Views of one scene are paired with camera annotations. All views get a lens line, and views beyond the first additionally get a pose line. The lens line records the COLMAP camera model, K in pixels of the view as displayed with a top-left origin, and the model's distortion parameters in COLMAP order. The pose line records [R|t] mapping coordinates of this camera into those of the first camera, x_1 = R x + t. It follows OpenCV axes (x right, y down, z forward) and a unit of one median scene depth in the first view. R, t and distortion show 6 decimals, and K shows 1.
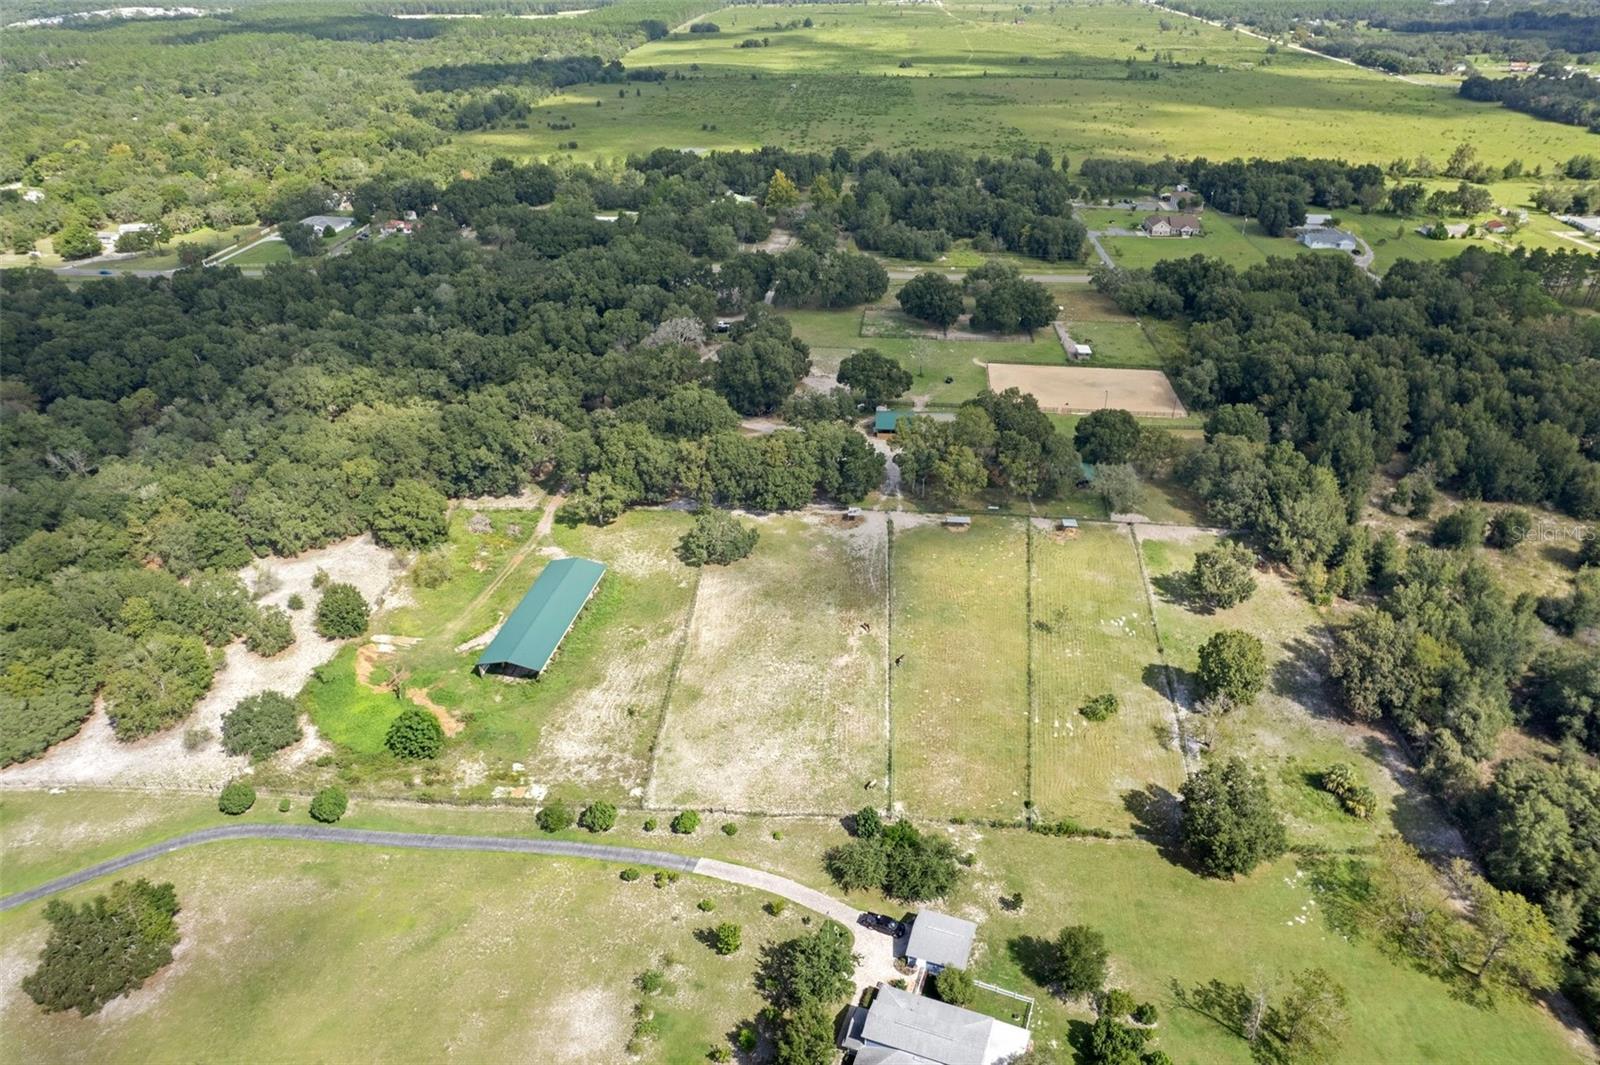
lens RADIAL K [[1025.7, 0, 814.0], [0, 1025.7, 535.4], [0, 0, 1]] dist [-0.076798, 0.071743]
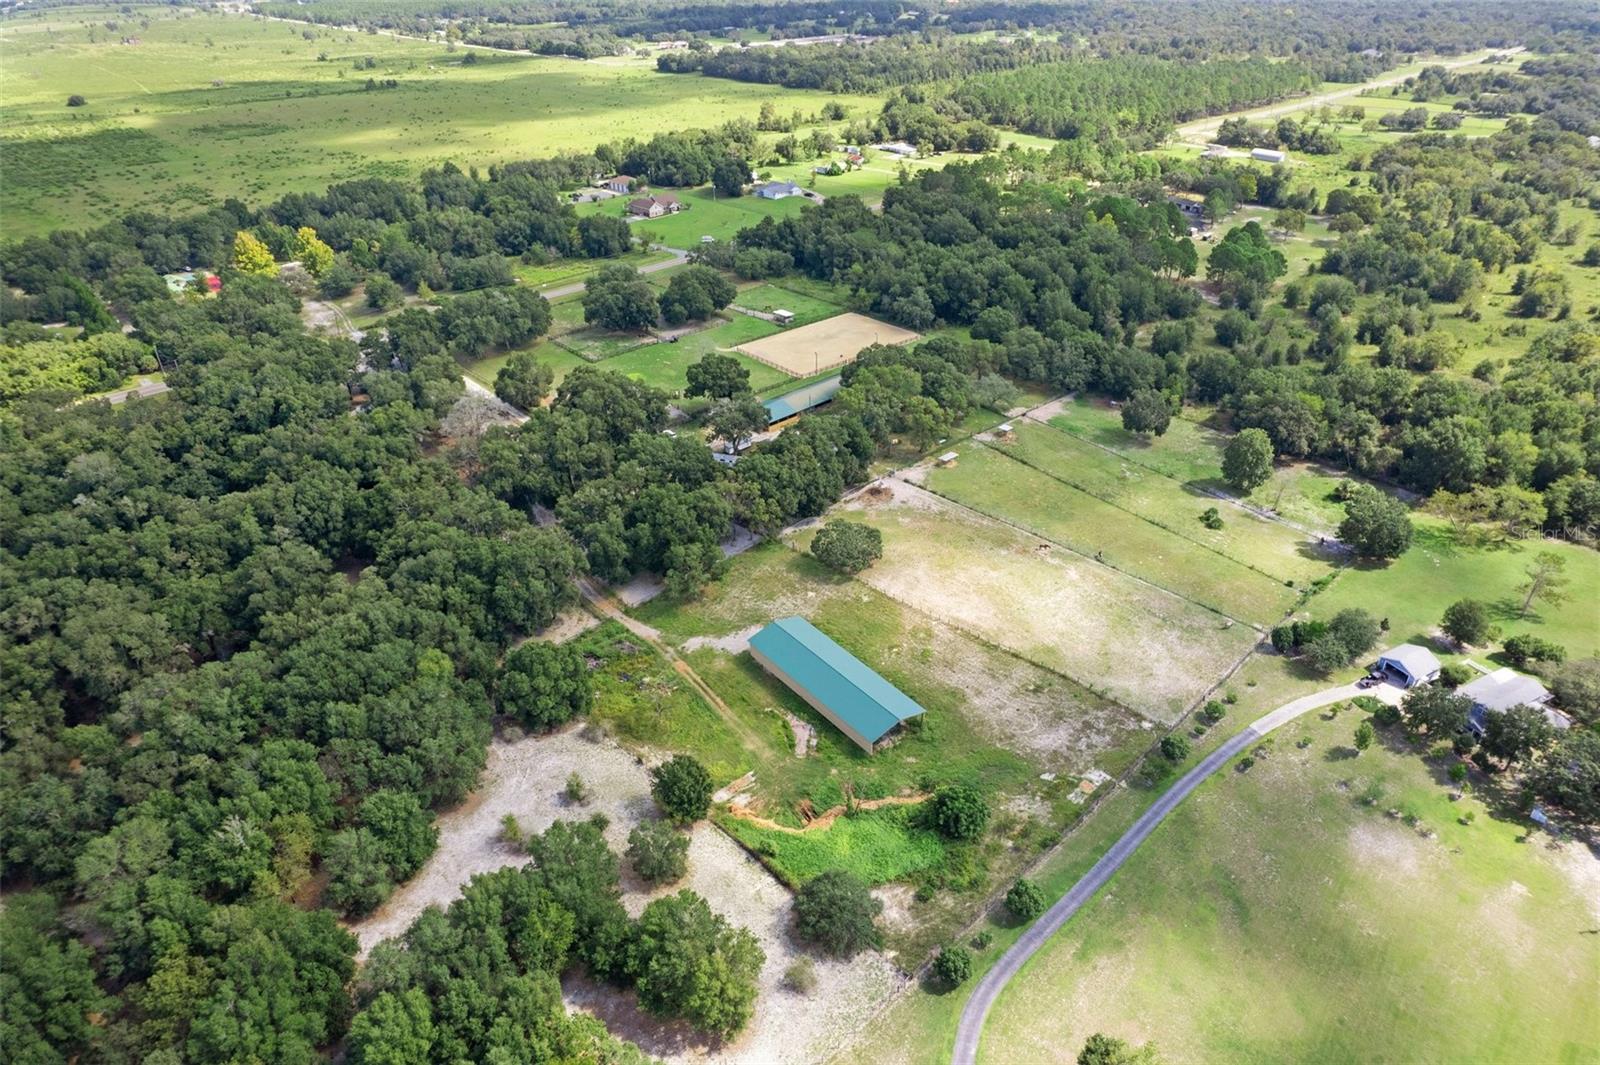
lens RADIAL K [[1025.7, 0, 814.0], [0, 1025.7, 535.4], [0, 0, 1]] dist [-0.076798, 0.071743]
pose [[0.667017, -0.379640, 0.641063, -0.783986], [0.380841, 0.913267, 0.144581, -0.170508], [-0.640350, 0.147705, 0.753747, 0.291984]]
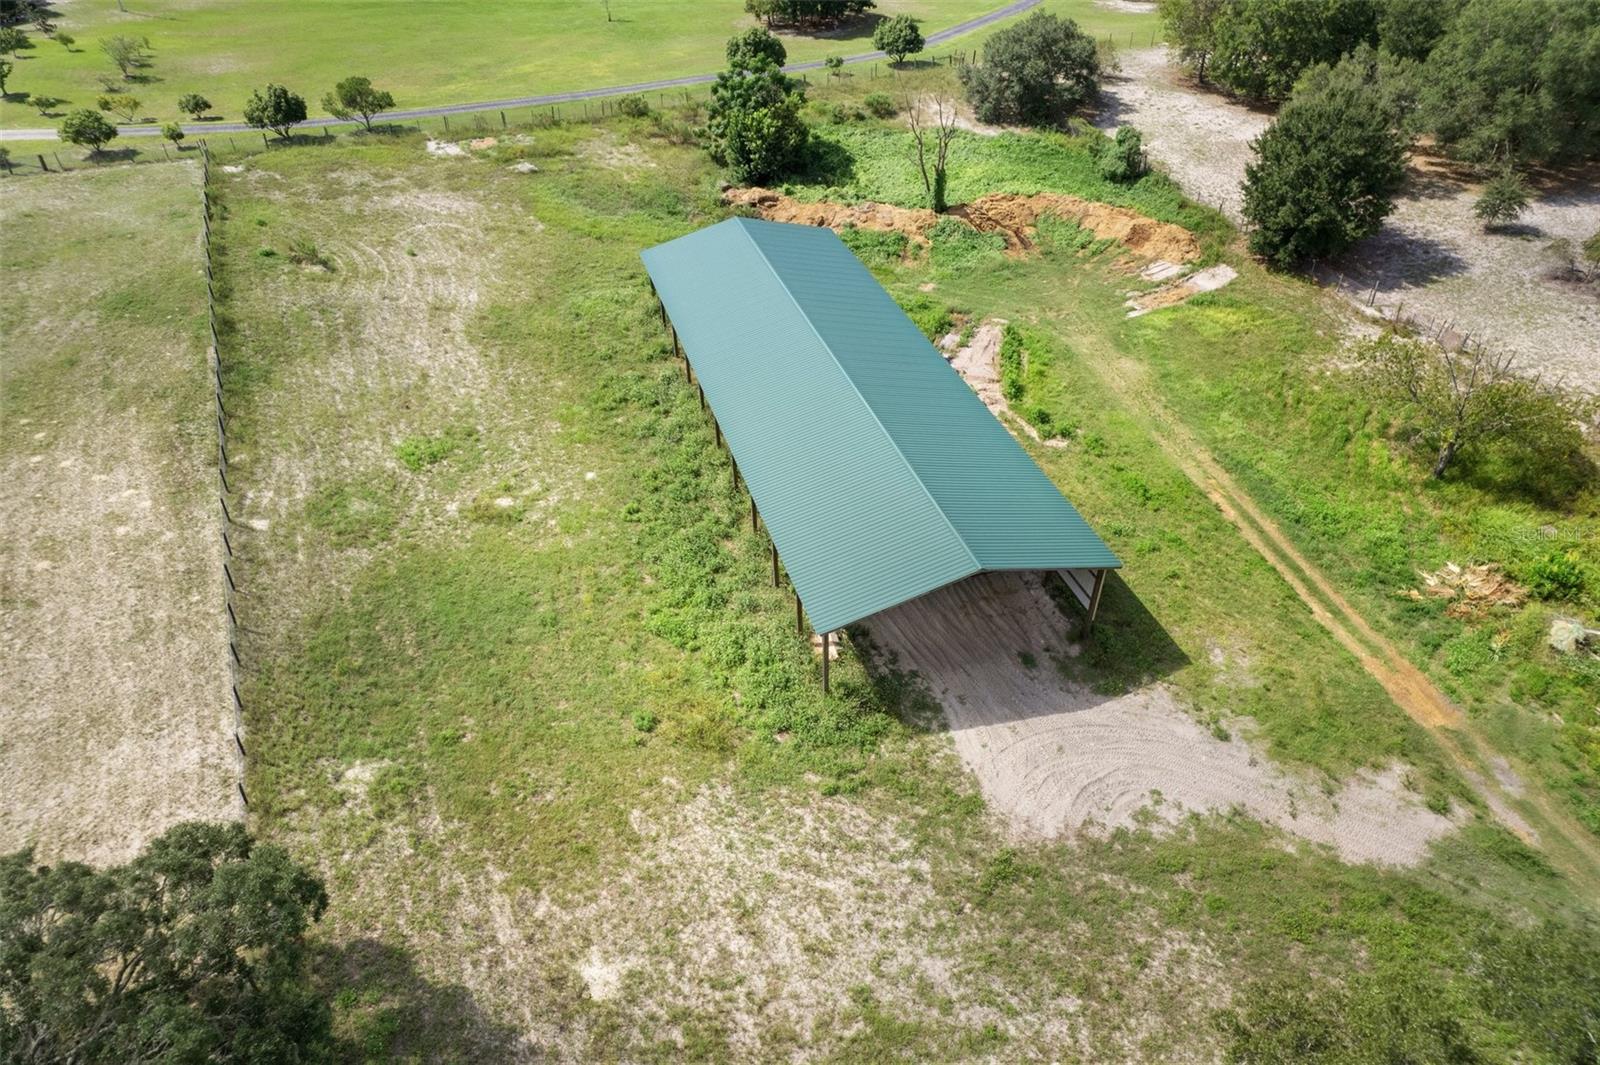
lens RADIAL K [[1025.7, 0, 814.0], [0, 1025.7, 535.4], [0, 0, 1]] dist [-0.076798, 0.071743]
pose [[-0.884610, 0.296342, -0.360064, -0.151190], [-0.234114, 0.385550, 0.892492, -0.132516], [0.403306, 0.873803, -0.271684, 1.063271]]
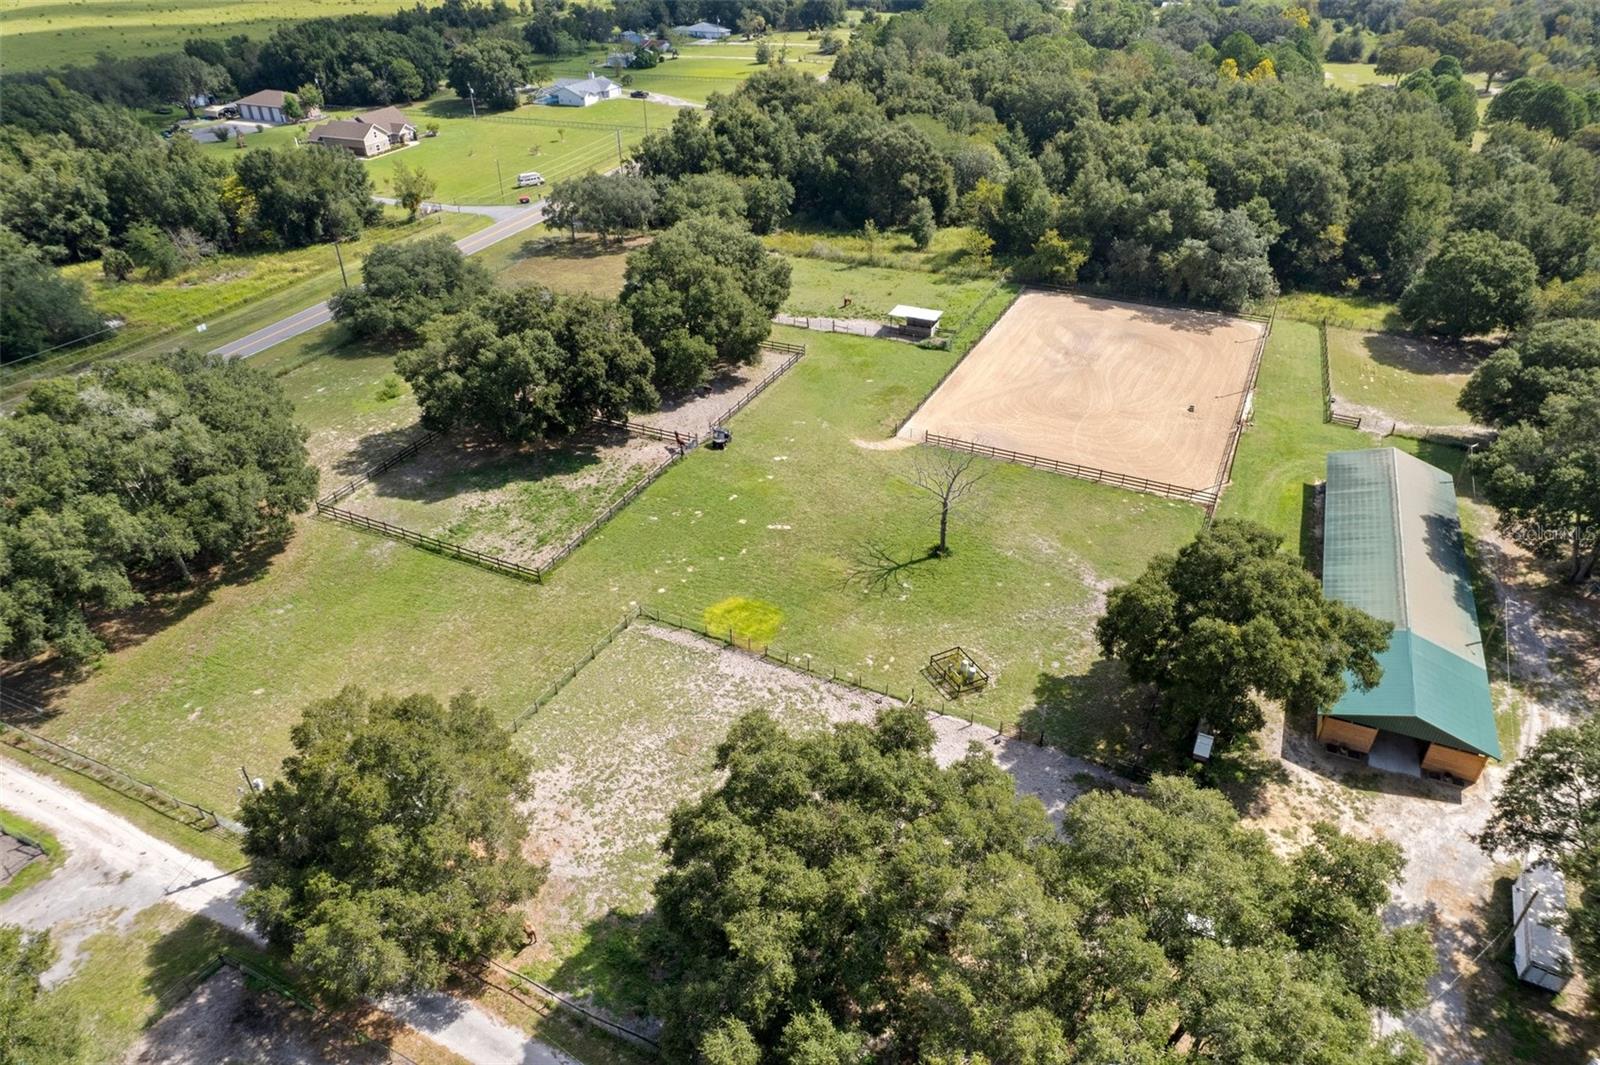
lens RADIAL K [[1025.7, 0, 814.0], [0, 1025.7, 535.4], [0, 0, 1]] dist [-0.076798, 0.071743]
pose [[0.334310, -0.510275, 0.792374, -0.222189], [0.480195, 0.815657, 0.322670, -0.415906], [-0.810956, 0.272622, 0.517714, 1.293849]]
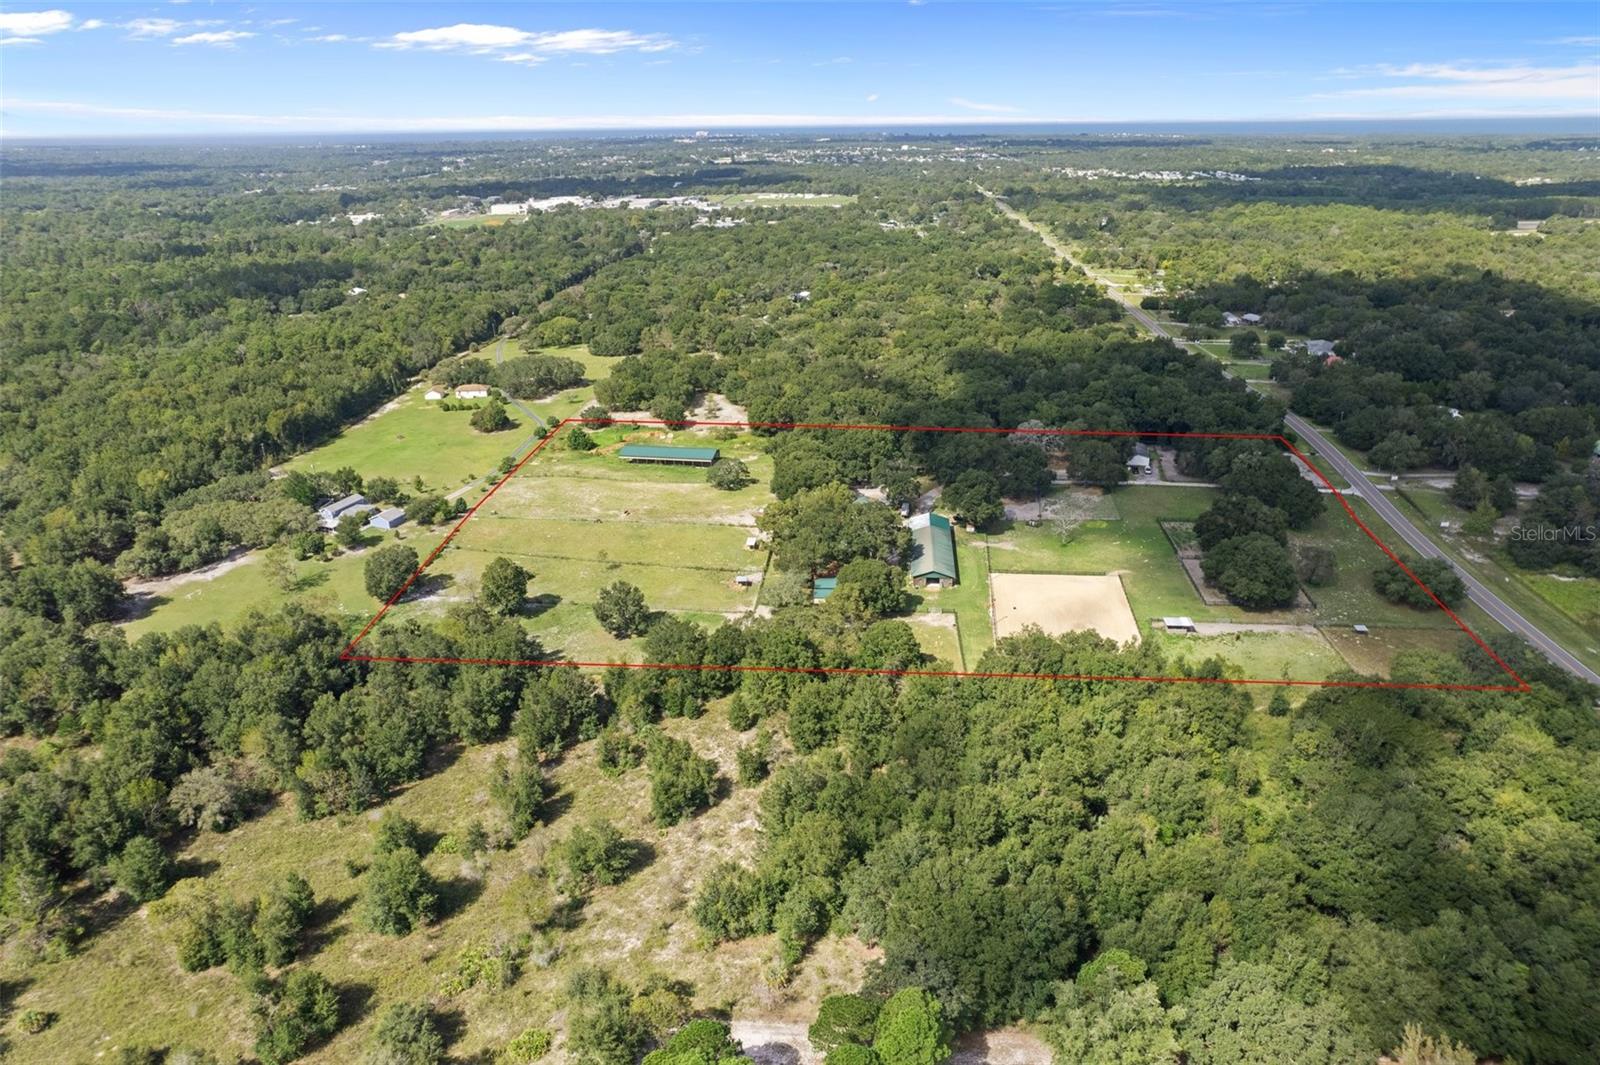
lens RADIAL K [[1025.7, 0, 814.0], [0, 1025.7, 535.4], [0, 0, 1]] dist [-0.076798, 0.071743]
pose [[-0.007504, 0.387701, -0.921755, 1.468170], [-0.504190, 0.794569, 0.338309, -0.550821], [0.863560, 0.467278, 0.189512, 0.910014]]
